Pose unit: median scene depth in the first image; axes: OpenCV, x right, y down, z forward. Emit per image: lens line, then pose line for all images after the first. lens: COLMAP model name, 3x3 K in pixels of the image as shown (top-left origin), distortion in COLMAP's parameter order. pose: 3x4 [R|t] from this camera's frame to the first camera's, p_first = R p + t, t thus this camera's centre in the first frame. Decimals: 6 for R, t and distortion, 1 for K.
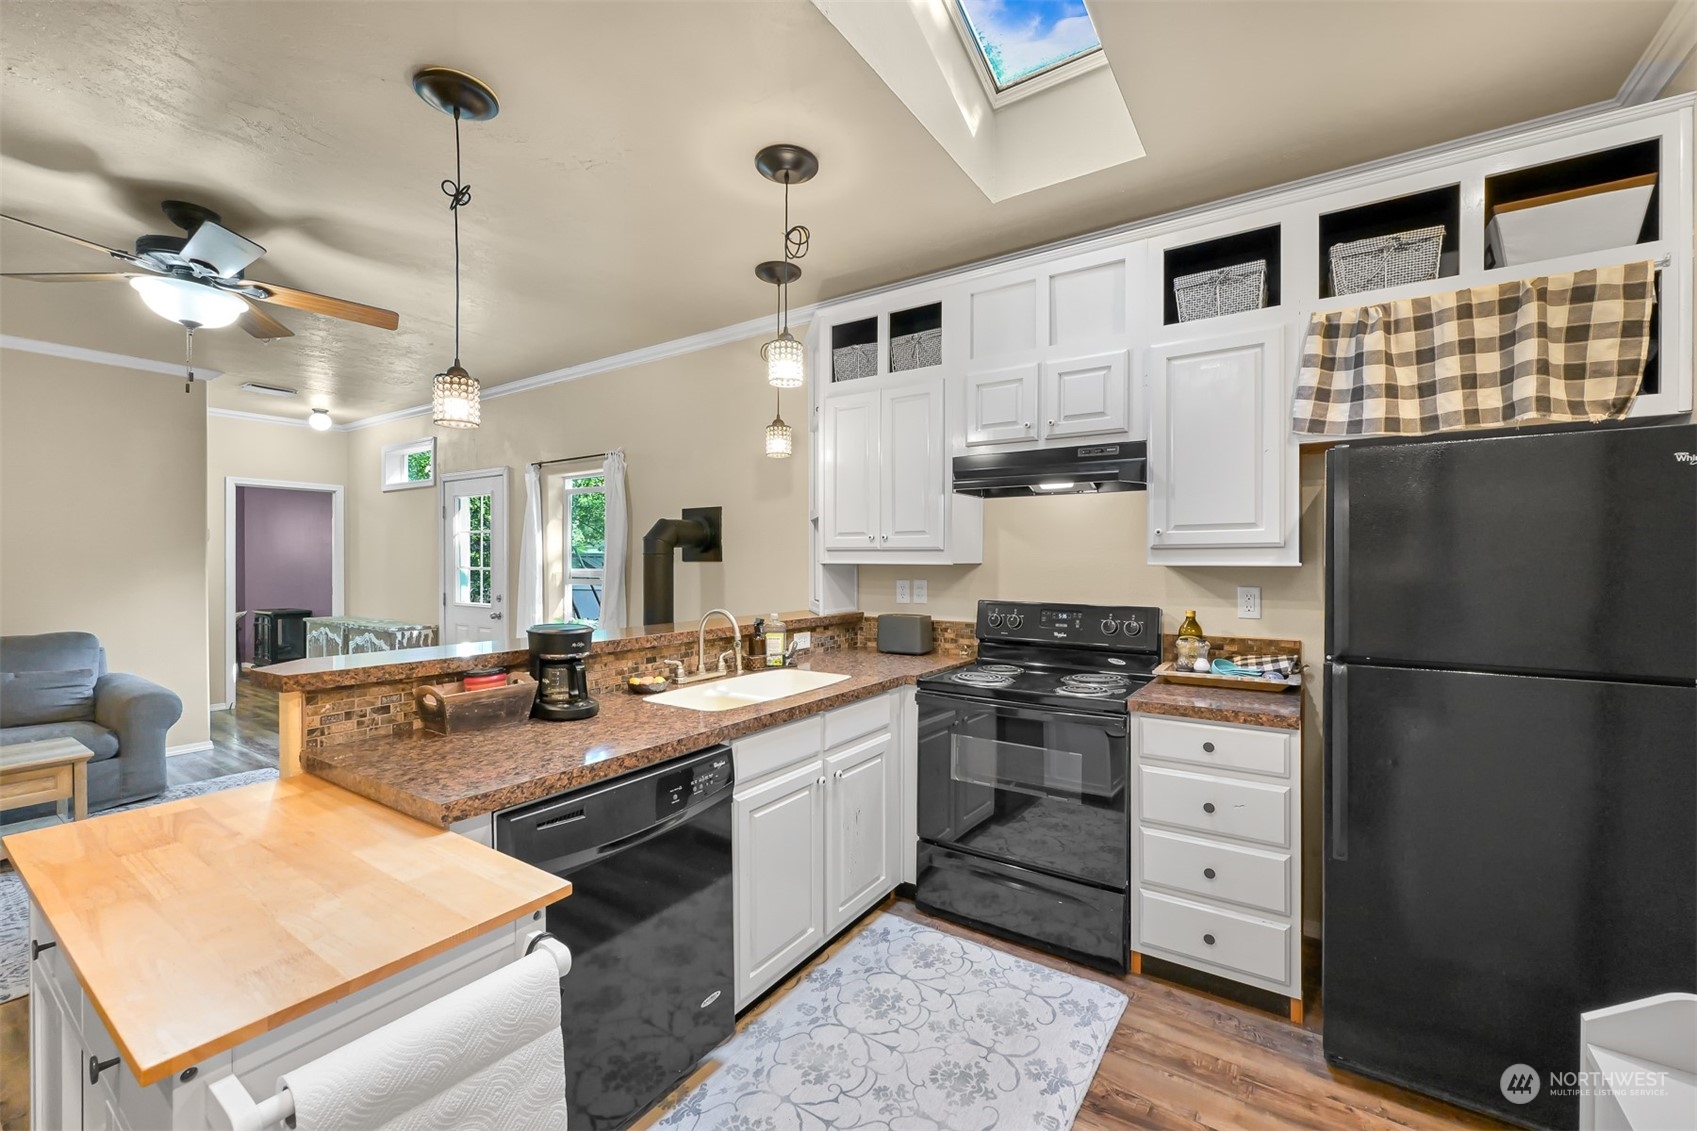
lens RADIAL K [[672.0, 0, 886.9], [0, 672.0, 562.8], [0, 0, 1]] dist [-0.002252, 0.000577]
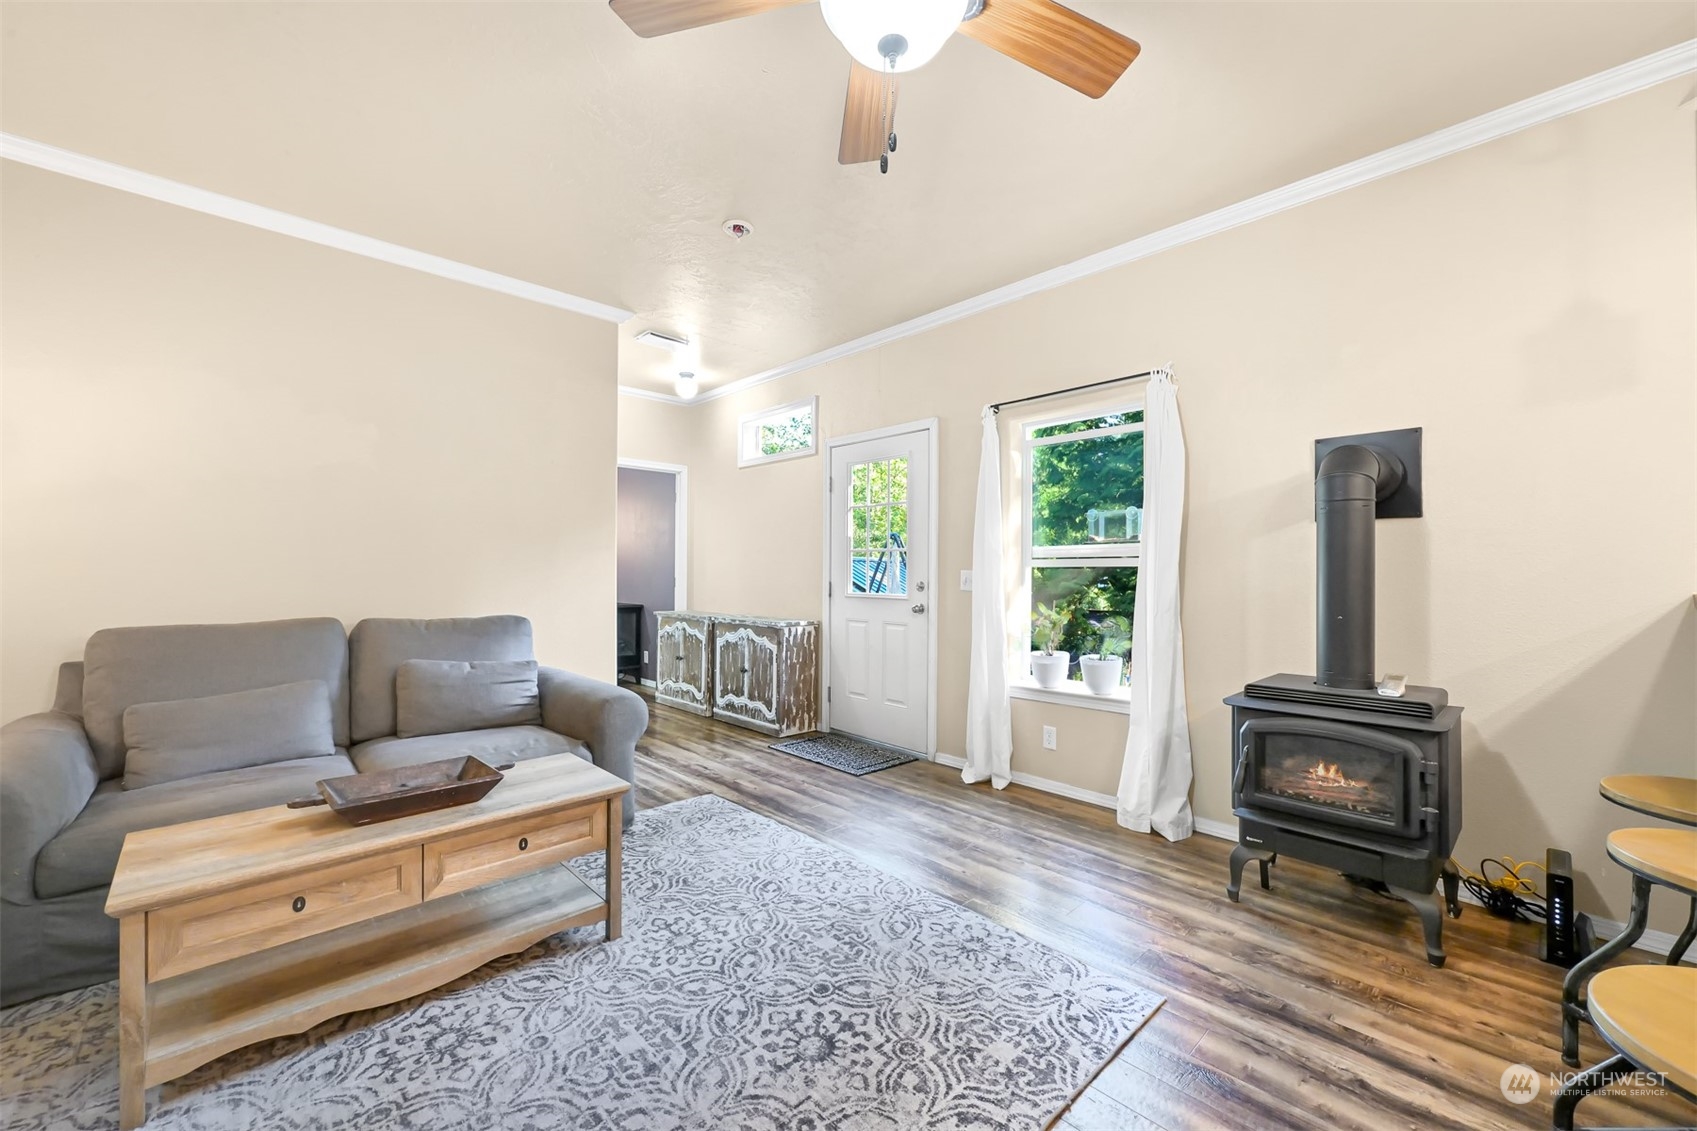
lens RADIAL K [[672.0, 0, 883.2], [0, 672.0, 568.7], [0, 0, 1]] dist [-0.002252, 0.000577]
pose [[0.976484, 0.001525, -0.215585, -0.978942], [-0.004189, 0.999920, -0.011904, 0.090306], [0.215550, 0.012527, 0.976413, 0.485977]]
